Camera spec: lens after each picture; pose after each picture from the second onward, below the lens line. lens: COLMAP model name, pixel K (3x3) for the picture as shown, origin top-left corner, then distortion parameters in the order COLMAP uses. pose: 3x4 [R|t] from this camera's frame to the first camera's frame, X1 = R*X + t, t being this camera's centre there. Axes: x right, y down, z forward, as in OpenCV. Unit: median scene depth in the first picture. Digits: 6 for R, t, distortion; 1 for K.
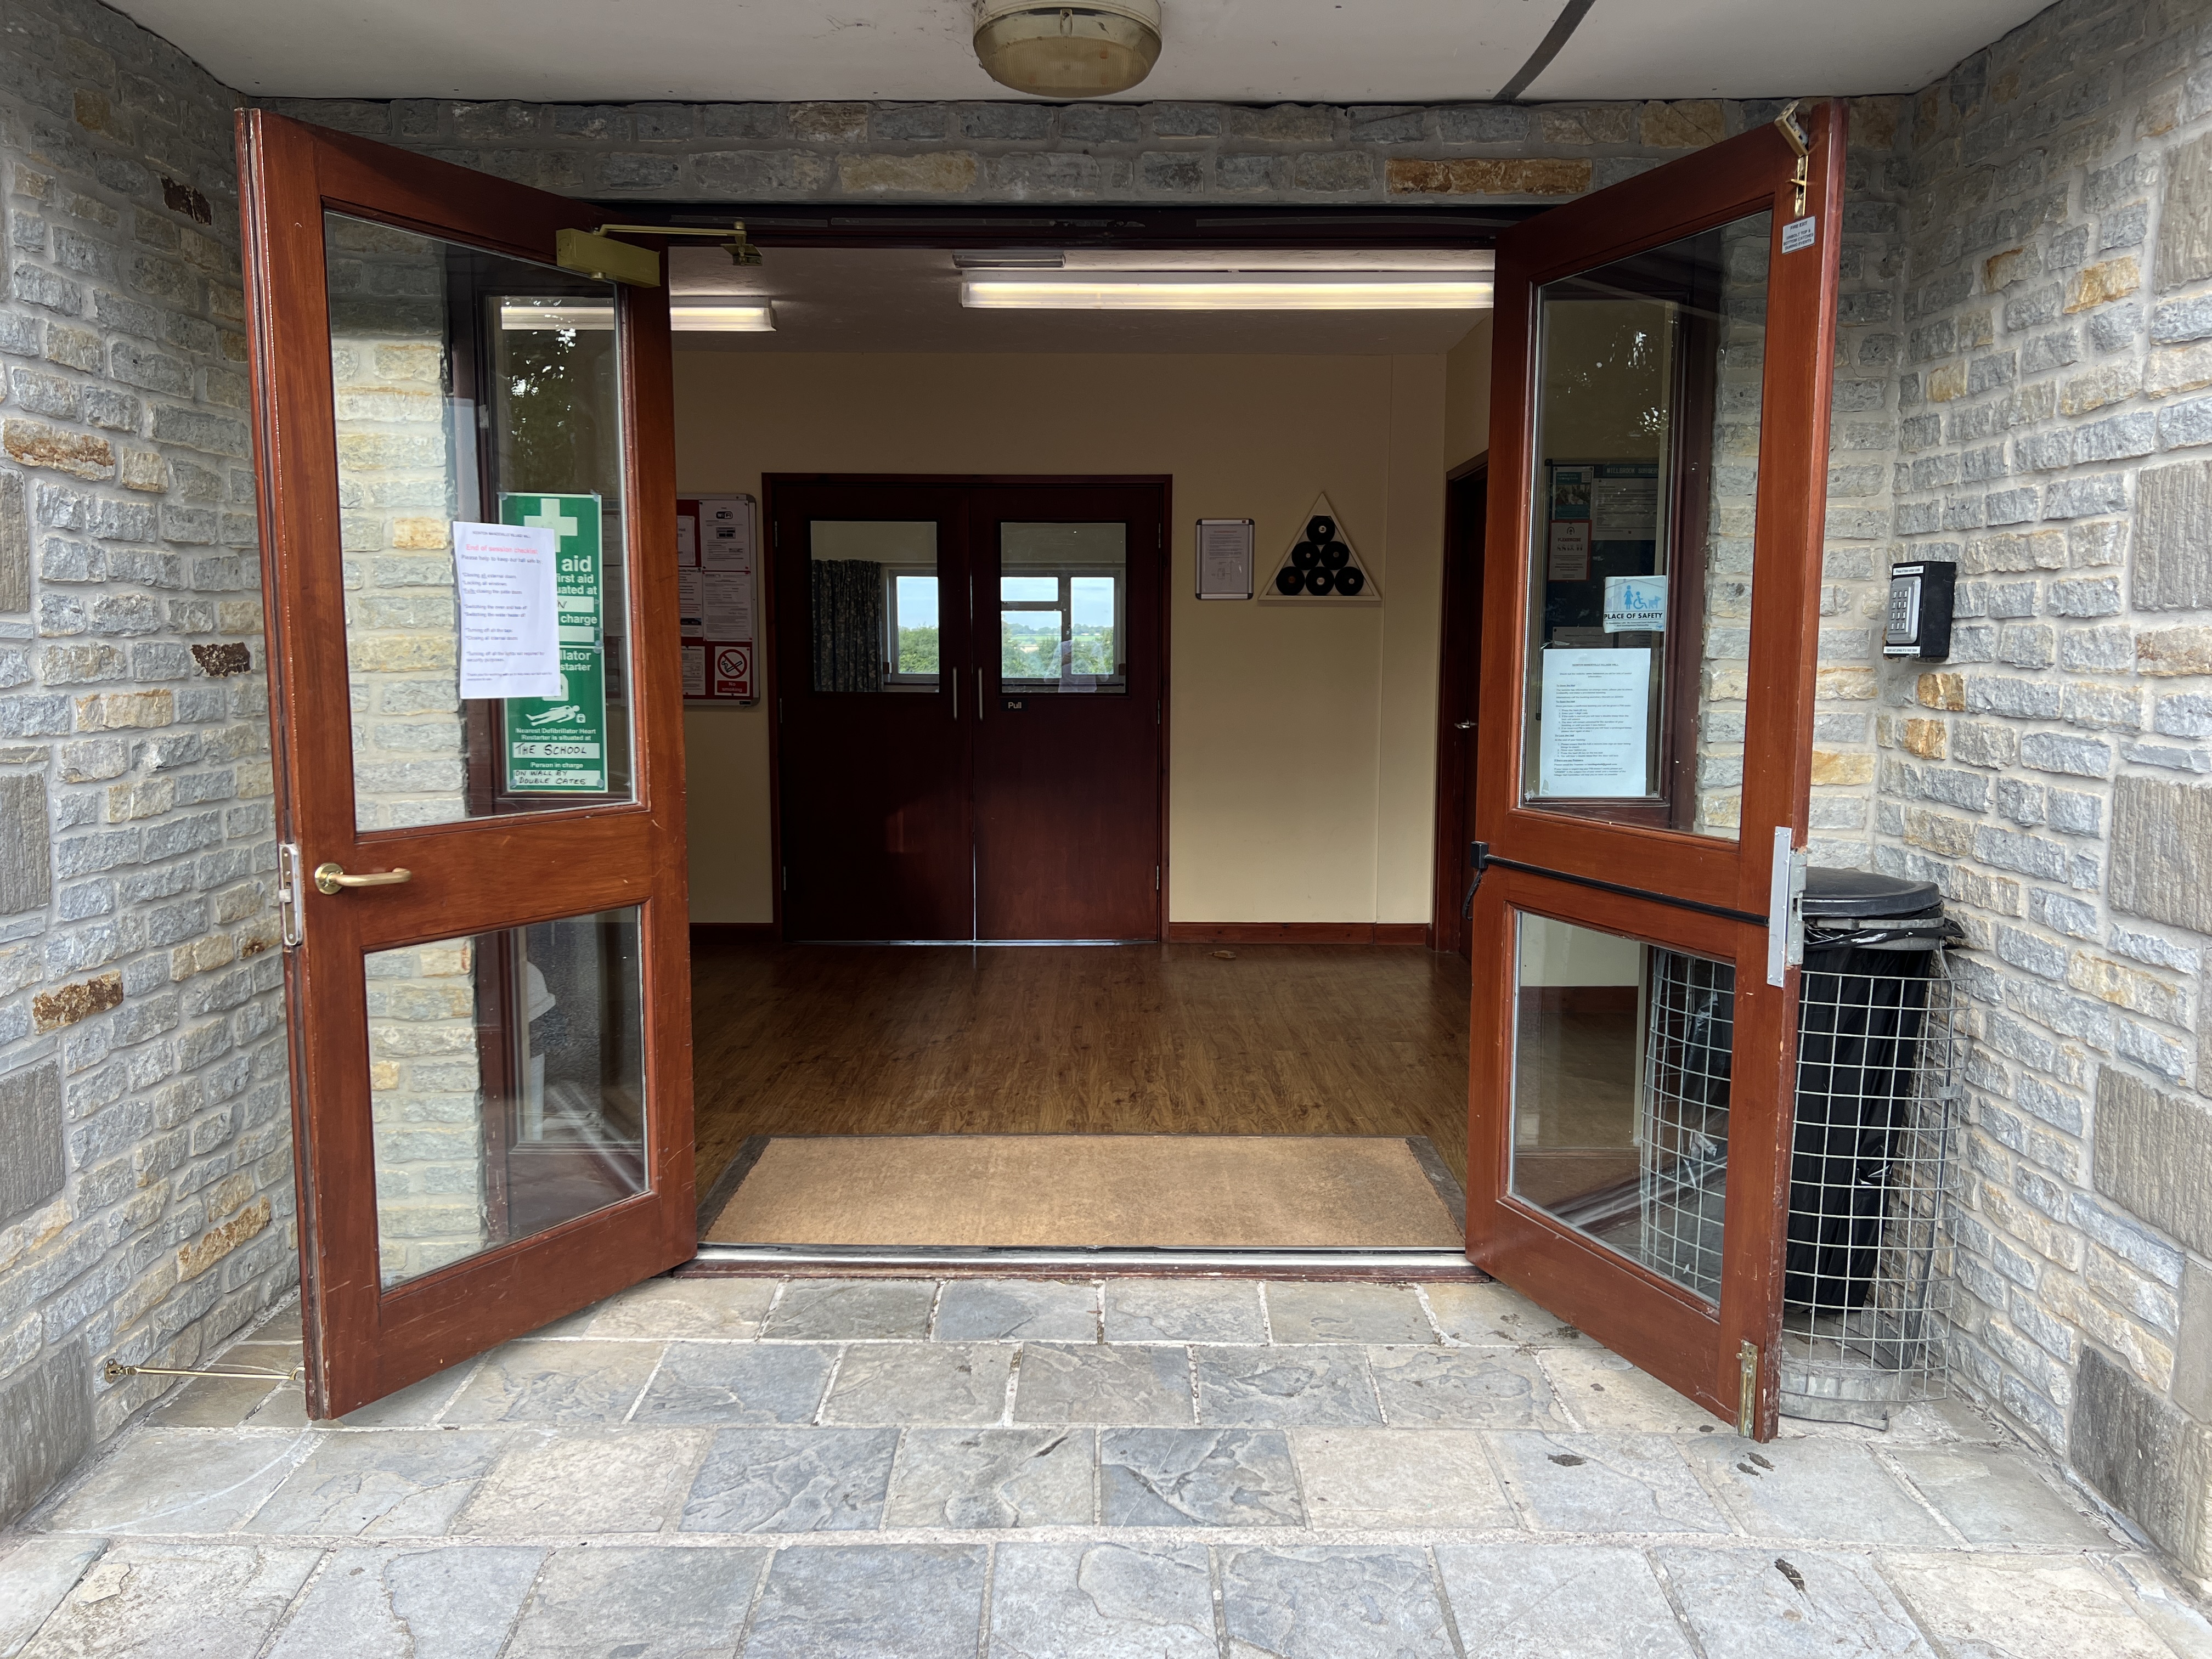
lens RADIAL K [[1702.5, 0, 1106.0], [0, 1702.5, 829.5], [0, 0, 1]] dist [0.058701, -0.000224]
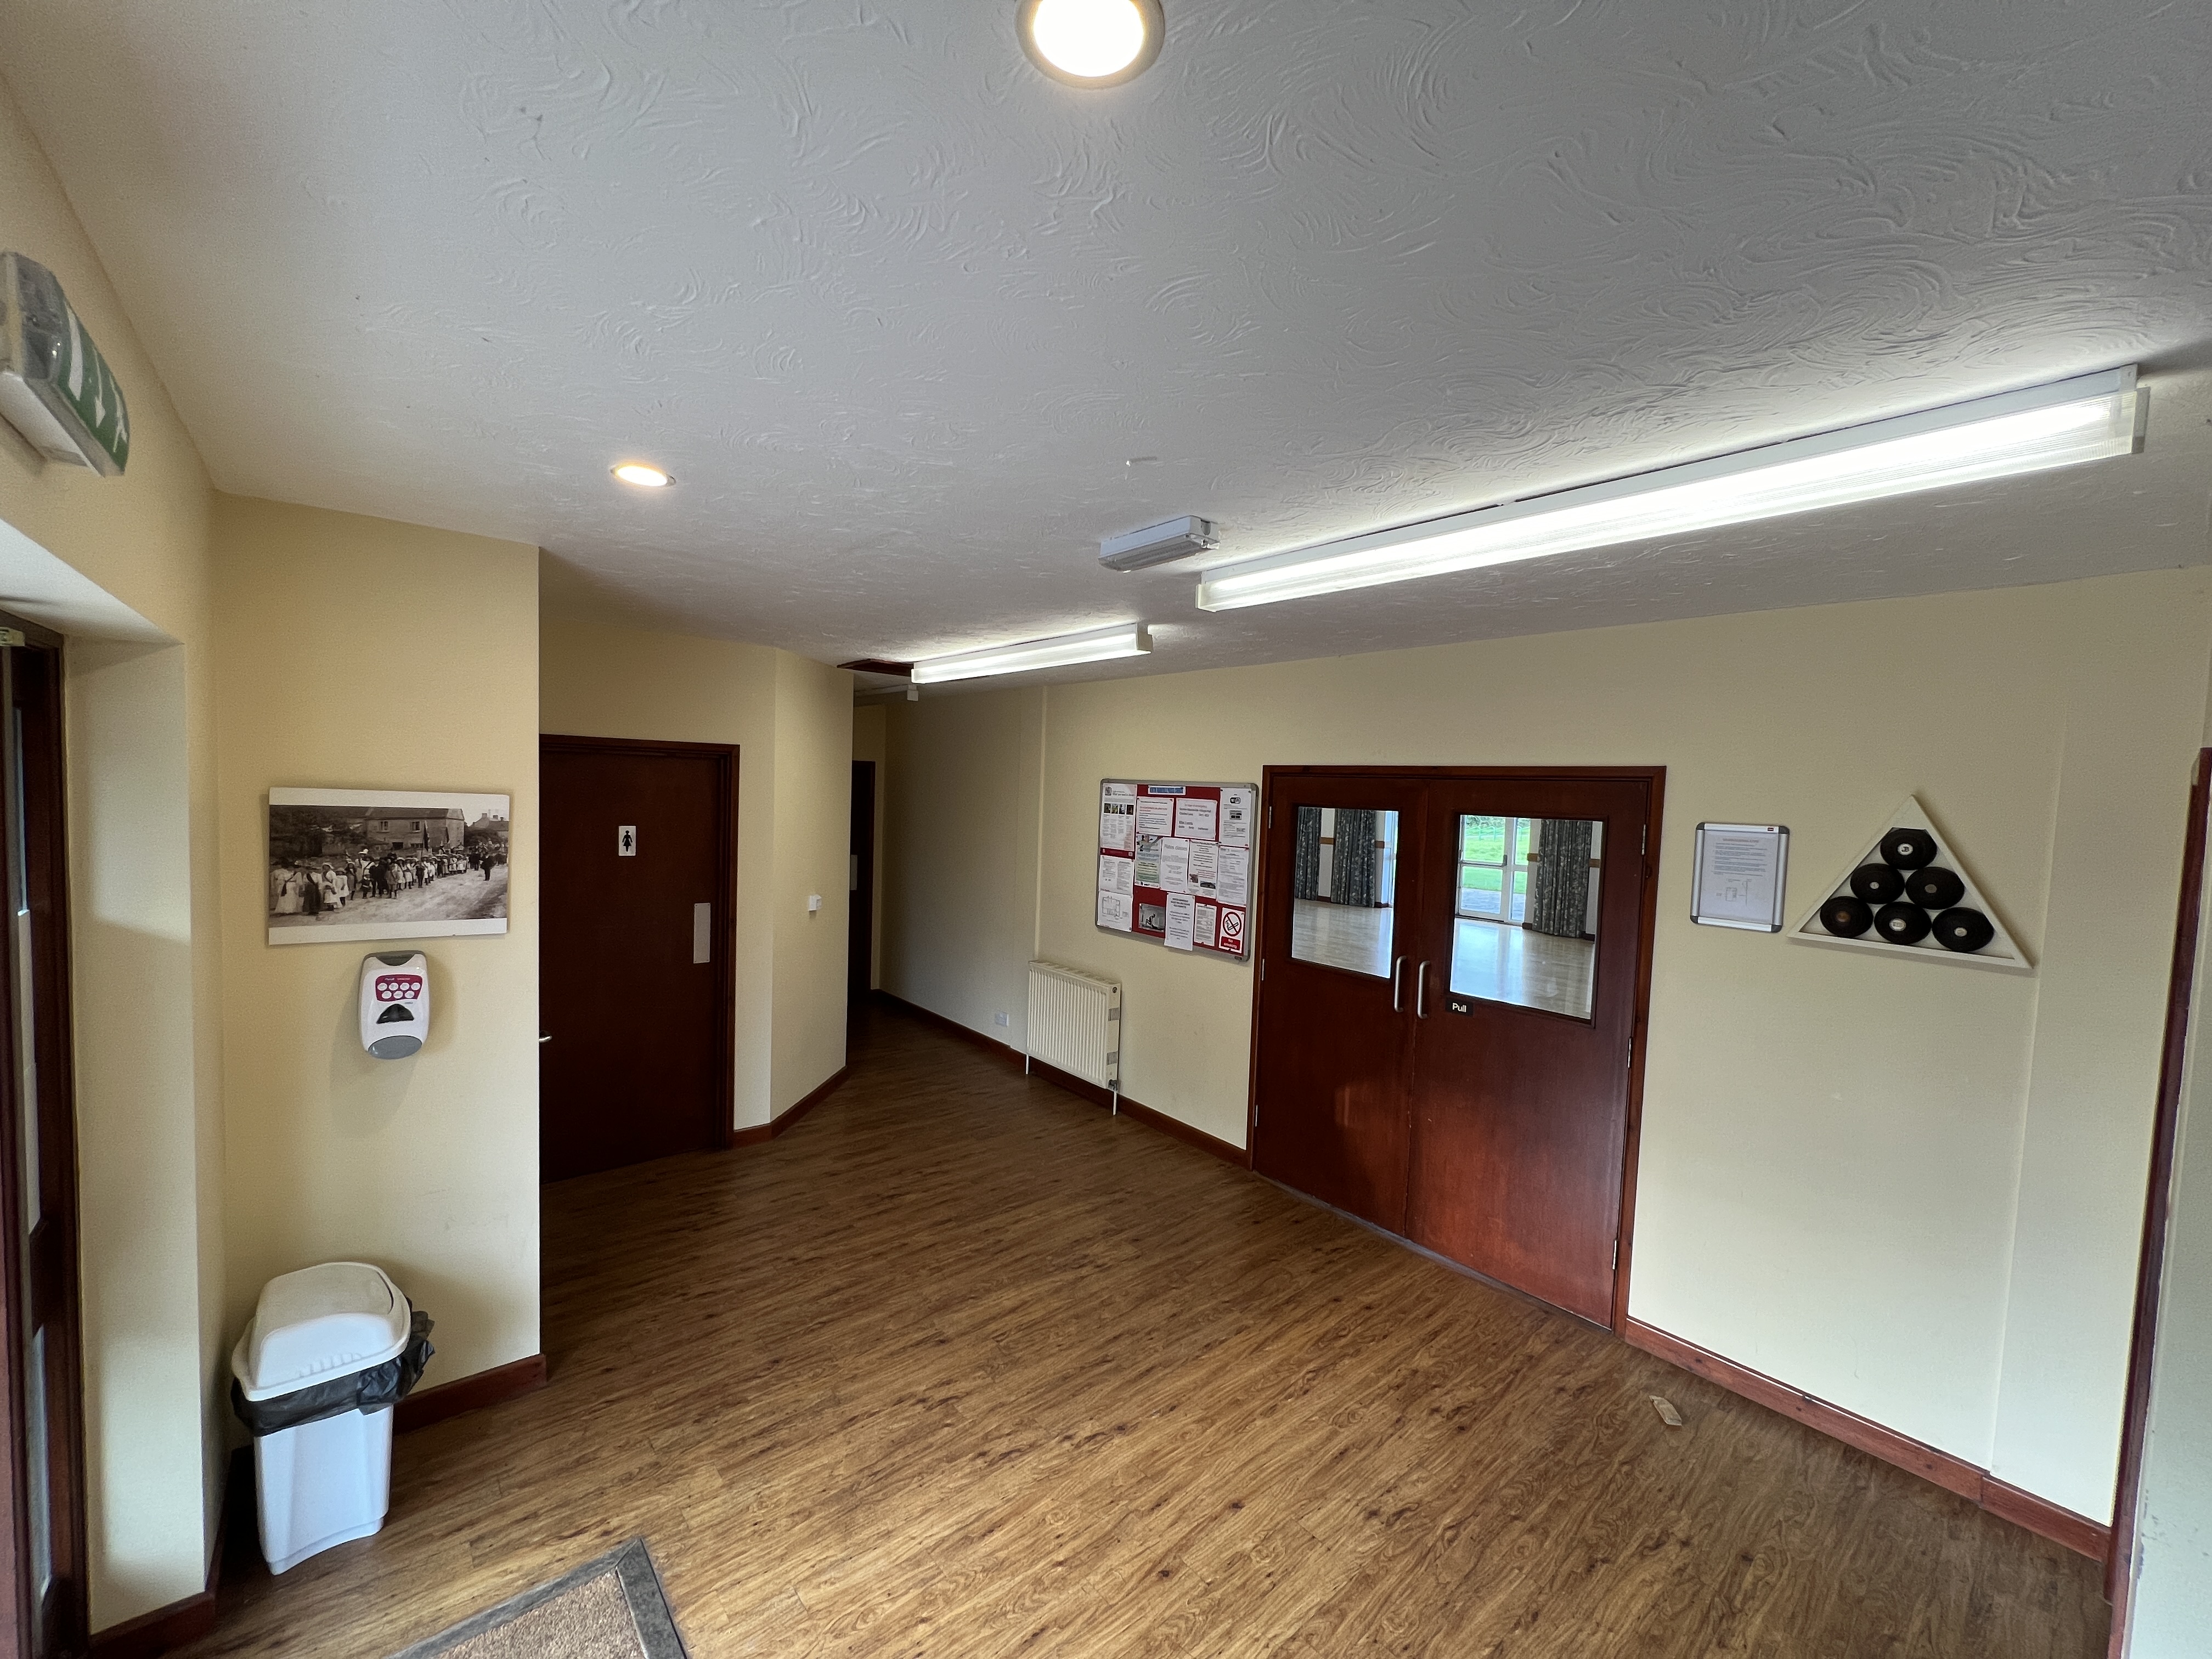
lens RADIAL K [[879.2, 0, 1106.0], [0, 879.2, 829.5], [0, 0, 1]] dist [0.011622, 0.000044]
pose [[0.645285, 0.056162, -0.761875, 0.187091], [-0.115368, 0.993020, -0.024513, -0.137415], [0.755181, 0.103713, 0.647260, 0.533277]]
